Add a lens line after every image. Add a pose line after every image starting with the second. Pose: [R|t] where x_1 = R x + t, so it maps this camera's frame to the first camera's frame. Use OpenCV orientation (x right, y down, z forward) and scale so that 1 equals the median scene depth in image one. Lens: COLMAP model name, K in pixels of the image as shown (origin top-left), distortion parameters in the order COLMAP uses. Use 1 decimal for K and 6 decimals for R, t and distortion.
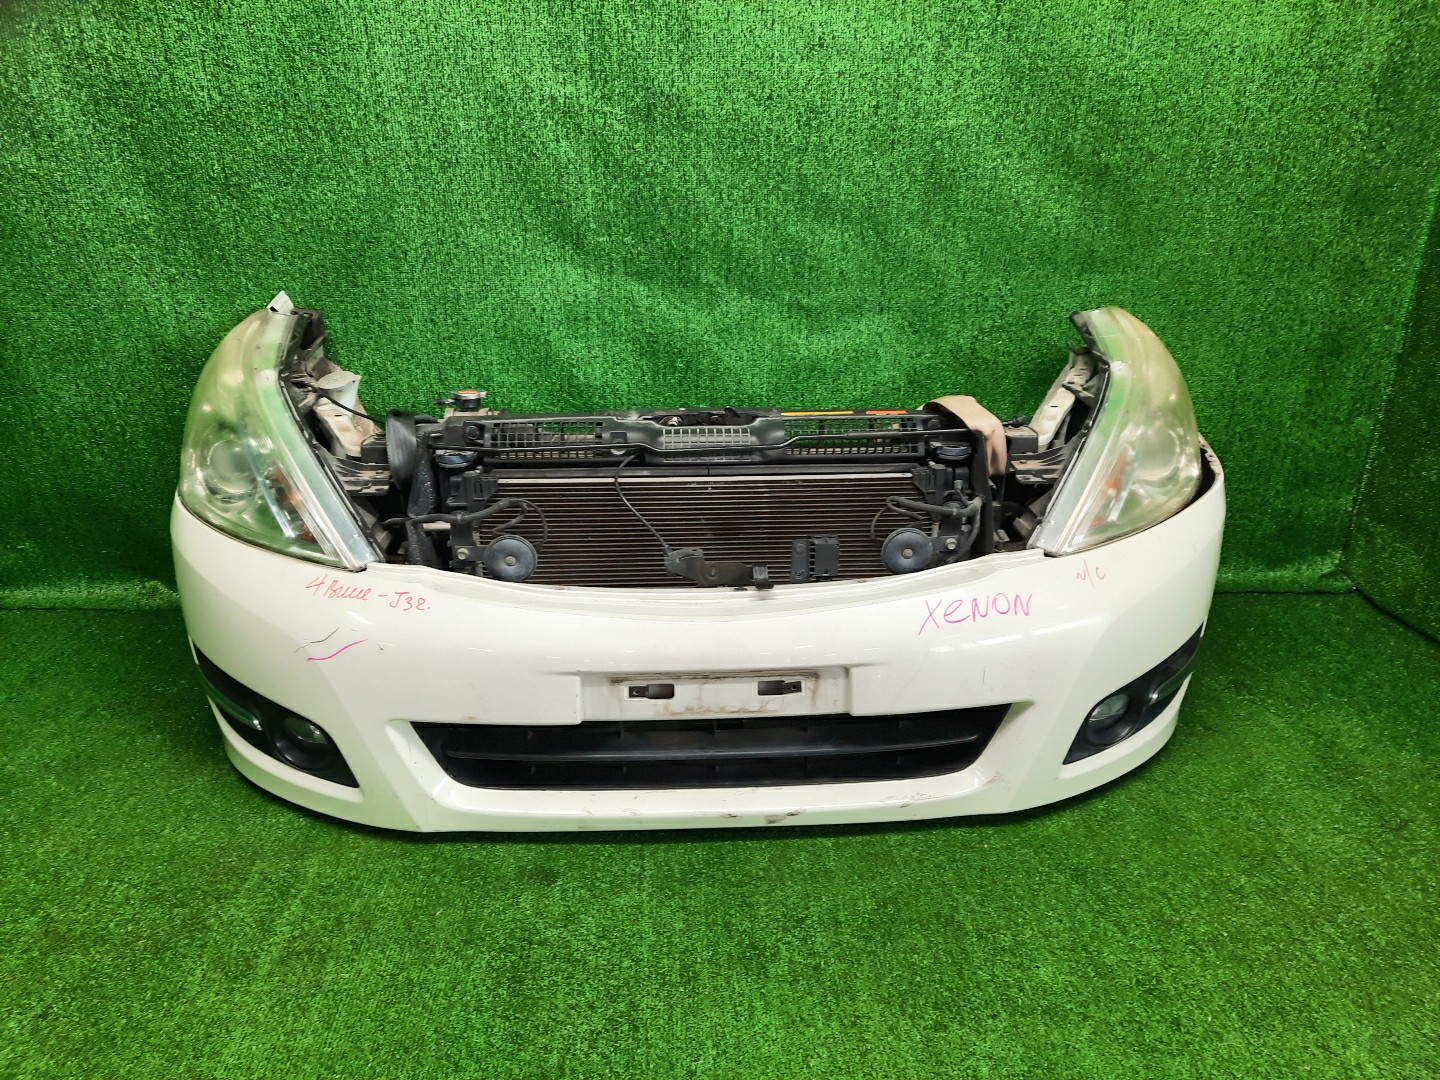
lens RADIAL K [[1036.3, 0, 720.0], [0, 1036.3, 540.0], [0, 0, 1]] dist [0.053868, -0.040454]
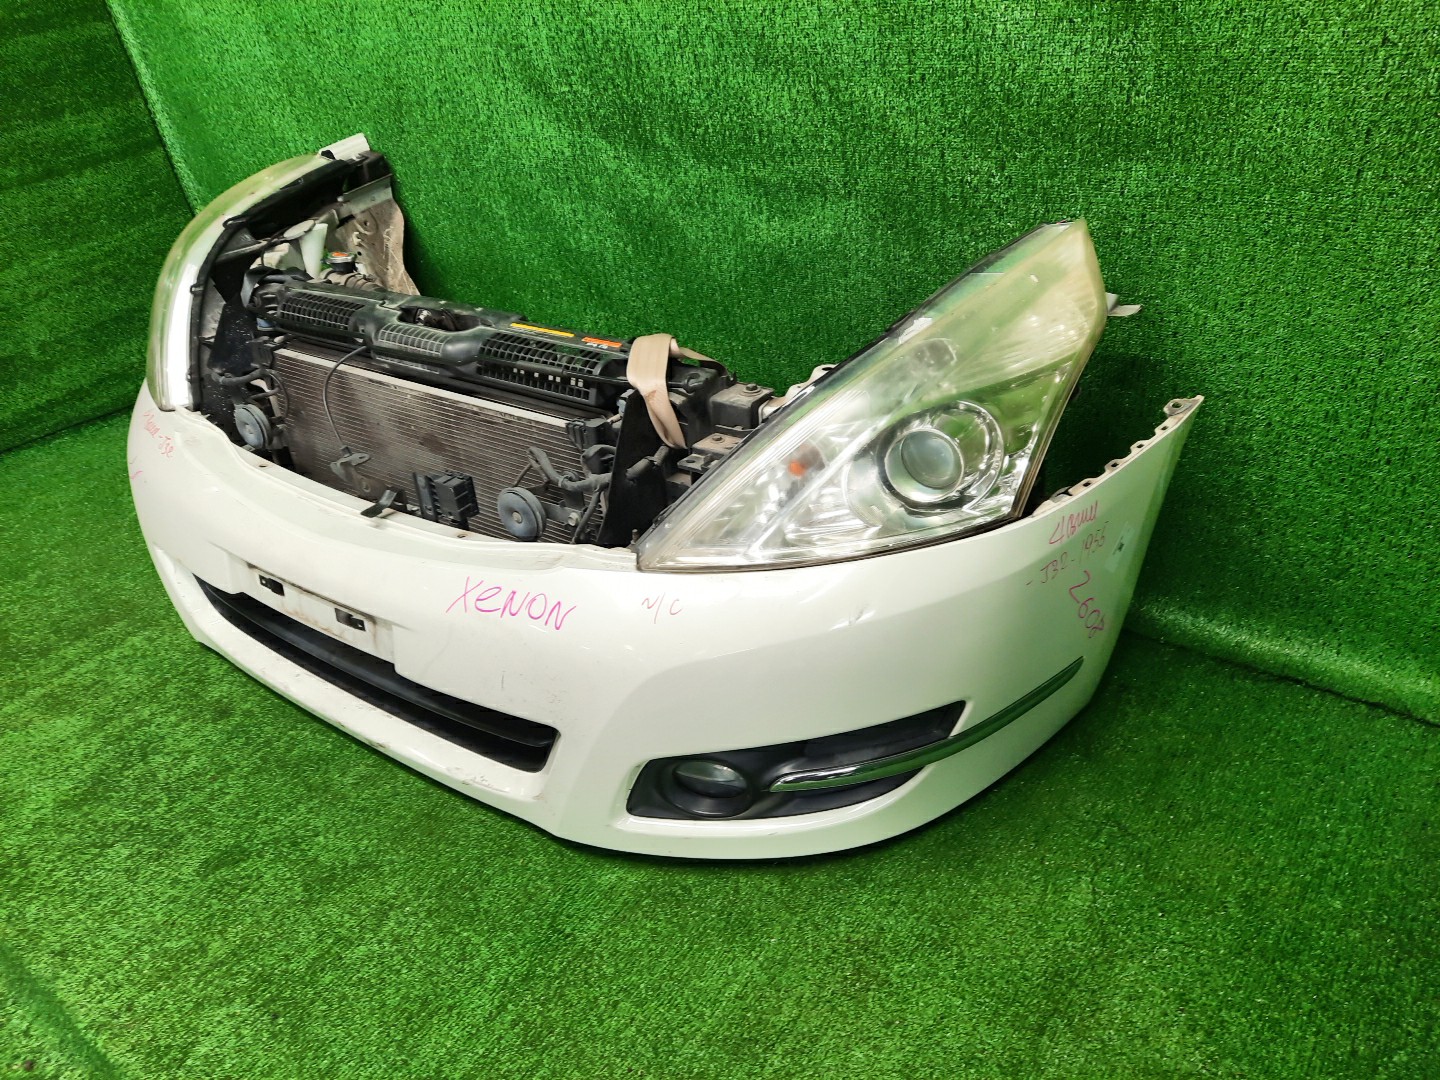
lens RADIAL K [[1036.3, 0, 720.0], [0, 1036.3, 540.0], [0, 0, 1]] dist [0.053868, -0.040454]
pose [[0.778296, 0.268038, -0.567812, 0.606501], [-0.154382, 0.958236, 0.240730, -0.152000], [0.608622, -0.099699, 0.787172, 0.324677]]
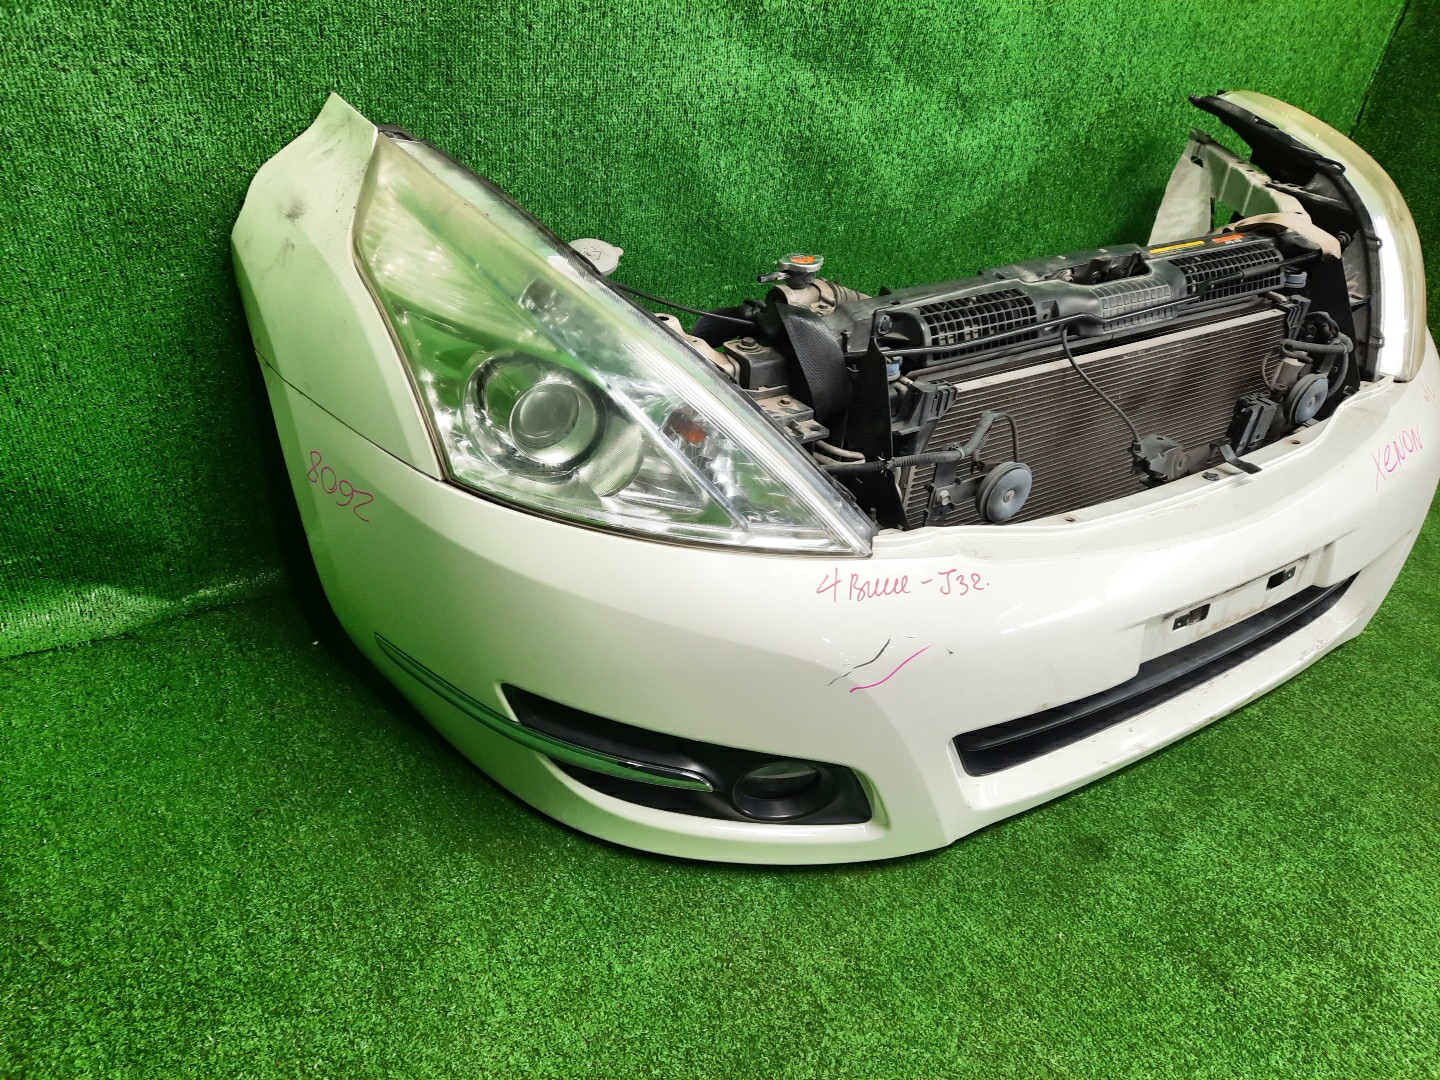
lens RADIAL K [[1036.3, 0, 720.0], [0, 1036.3, 540.0], [0, 0, 1]] dist [0.053868, -0.040454]
pose [[0.868430, -0.214518, 0.447002, -0.547883], [0.099982, 0.958804, 0.265891, -0.129595], [-0.485626, -0.186216, 0.854103, 0.328556]]
